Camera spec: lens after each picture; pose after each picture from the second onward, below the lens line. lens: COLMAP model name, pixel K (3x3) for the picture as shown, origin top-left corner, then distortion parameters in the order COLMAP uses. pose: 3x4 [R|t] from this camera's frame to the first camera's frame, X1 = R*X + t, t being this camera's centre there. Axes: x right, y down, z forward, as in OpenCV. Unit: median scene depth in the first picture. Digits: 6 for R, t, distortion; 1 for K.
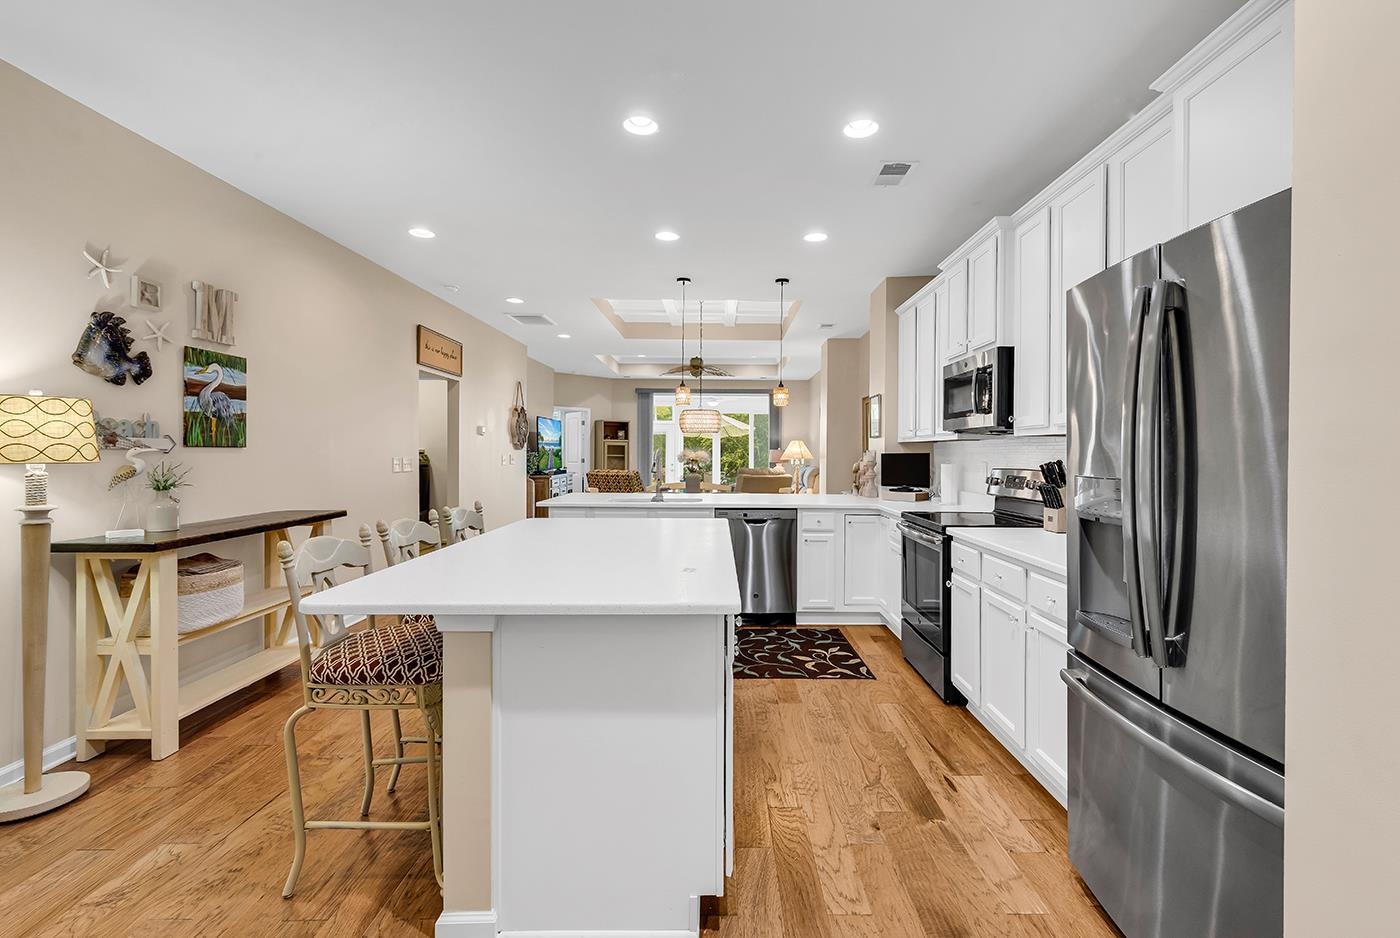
lens RADIAL K [[626.4, 0, 714.8], [0, 626.4, 456.5], [0, 0, 1]] dist [0.001066, -0.001114]
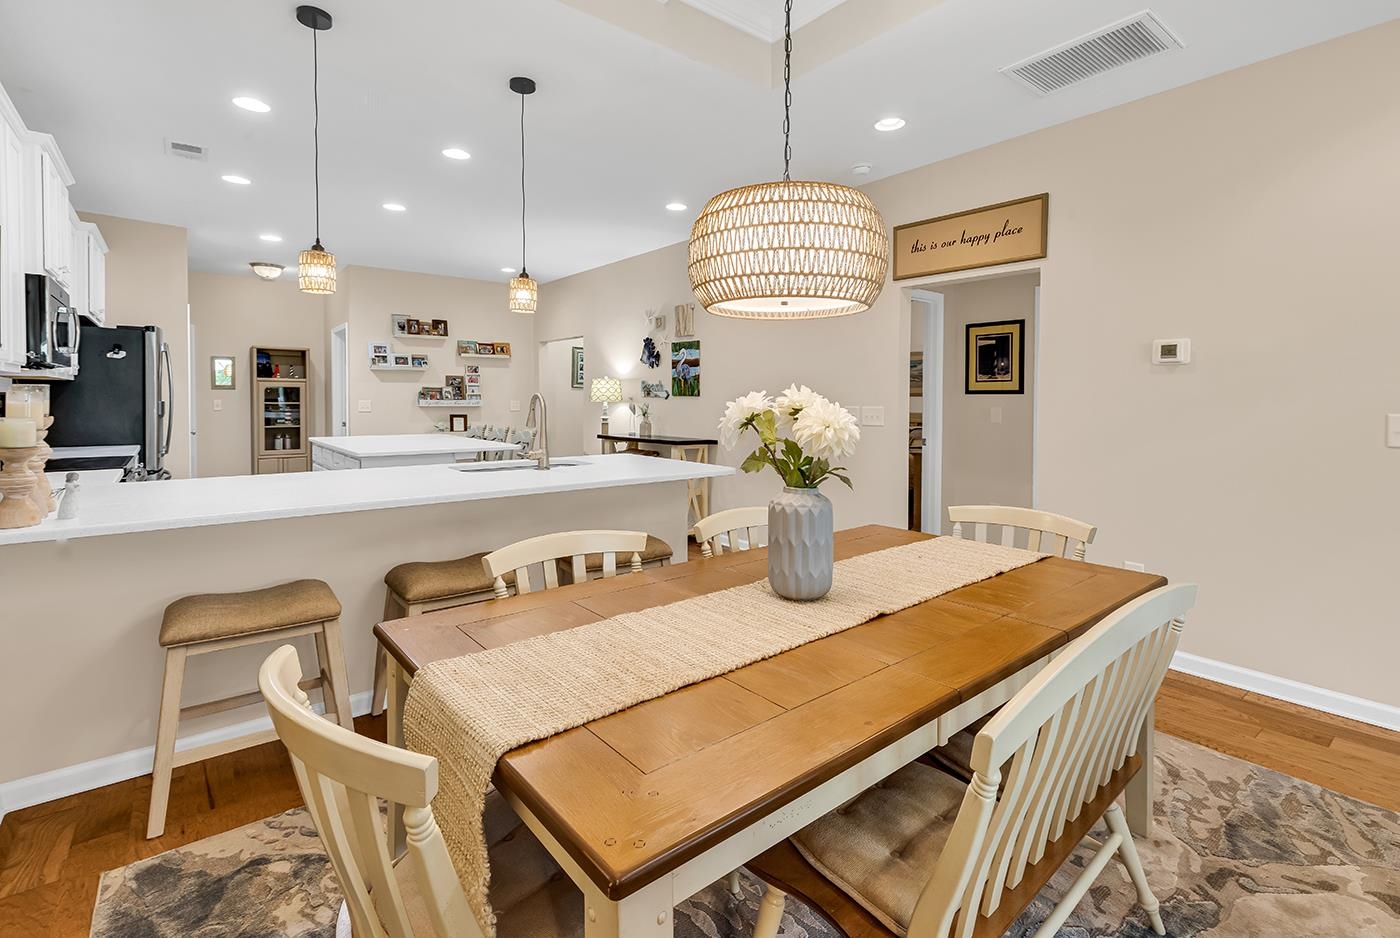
lens RADIAL K [[639.7, 0, 700.6], [0, 639.7, 404.0], [0, 0, 1]] dist [0.001941, 0.000203]
pose [[-0.770108, -0.003443, -0.637904, 0.227898], [-0.015338, 0.999796, 0.013119, -0.011981], [0.637729, 0.019887, -0.770004, 1.769437]]
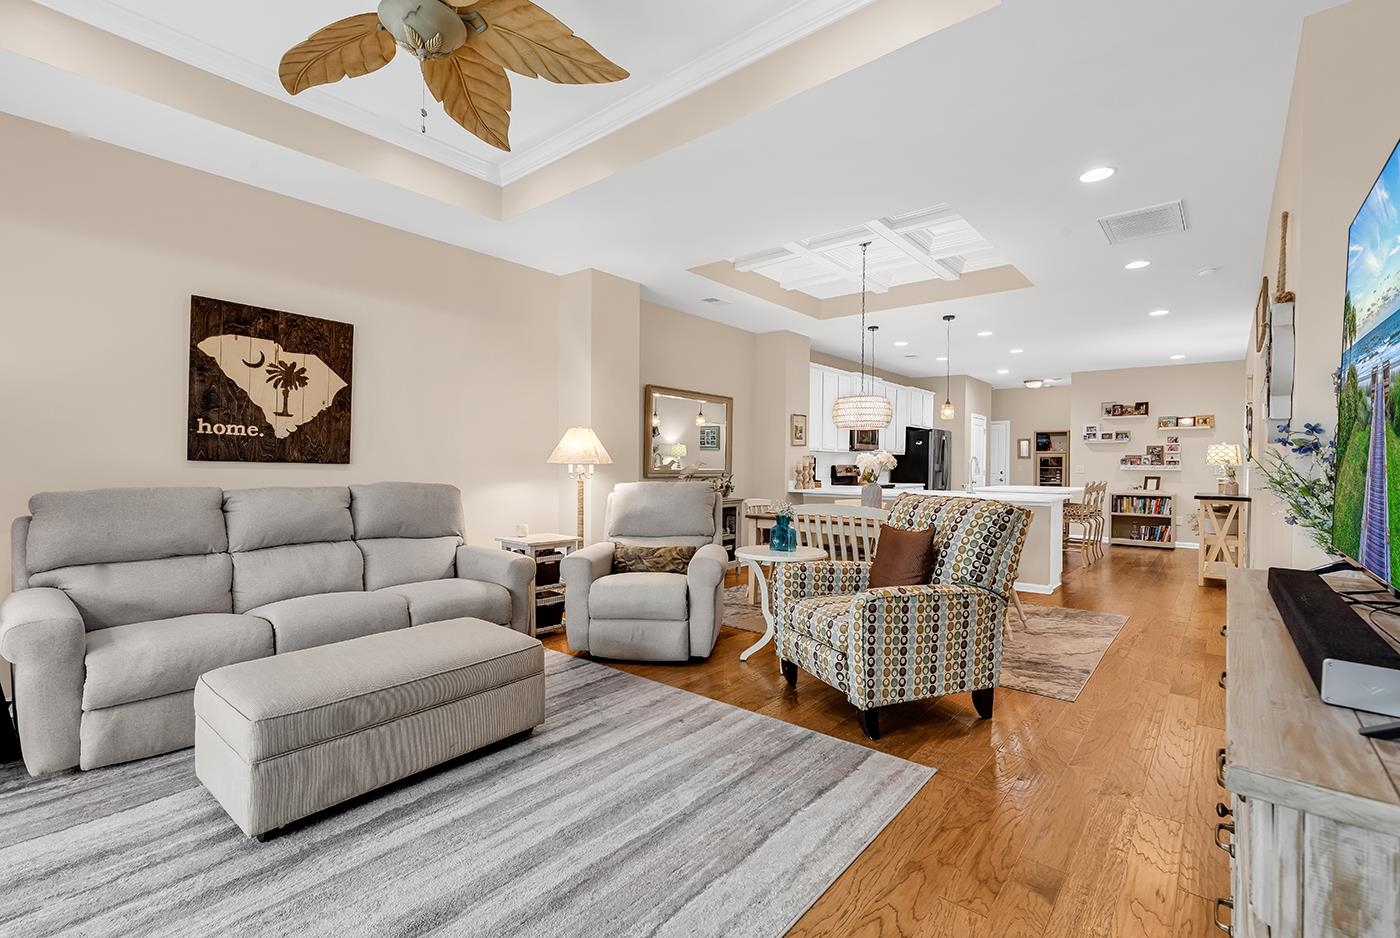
lens RADIAL K [[626.4, 0, 699.6], [0, 626.4, 466.9], [0, 0, 1]] dist [0.001066, -0.001114]
pose [[-0.759316, -0.014676, 0.650557, -0.527630], [-0.007108, 0.999873, 0.014260, -0.003245], [-0.650684, 0.006204, -0.759324, 2.582363]]
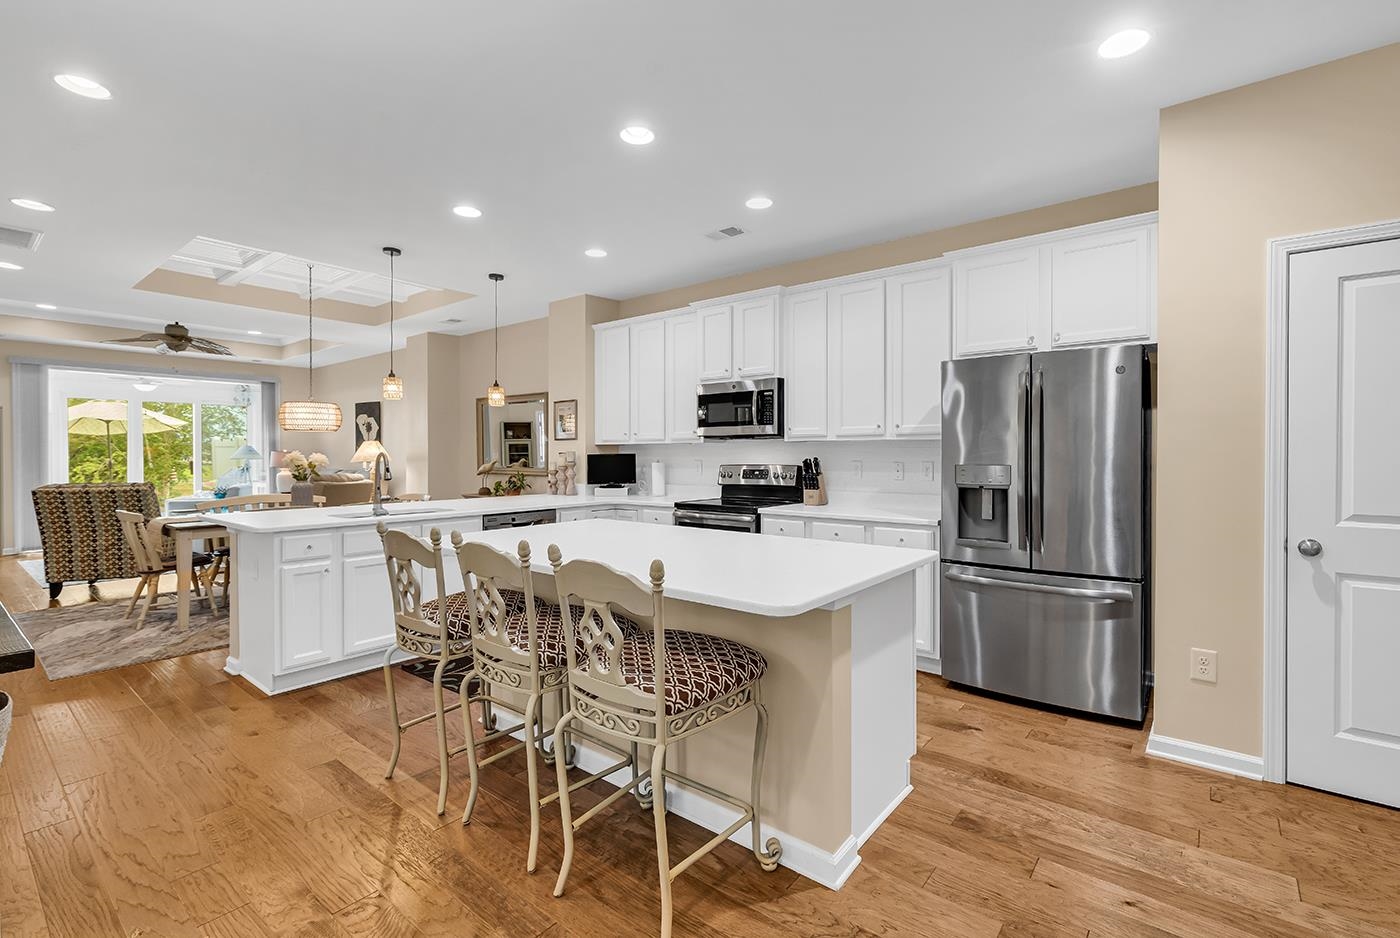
lens RADIAL K [[626.4, 0, 712.9], [0, 626.4, 460.8], [0, 0, 1]] dist [0.001066, -0.001114]
pose [[0.627174, -0.014474, 0.778745, -0.481596], [0.011002, 0.999892, 0.009724, -0.002379], [-0.778802, 0.002469, 0.627265, 0.149306]]
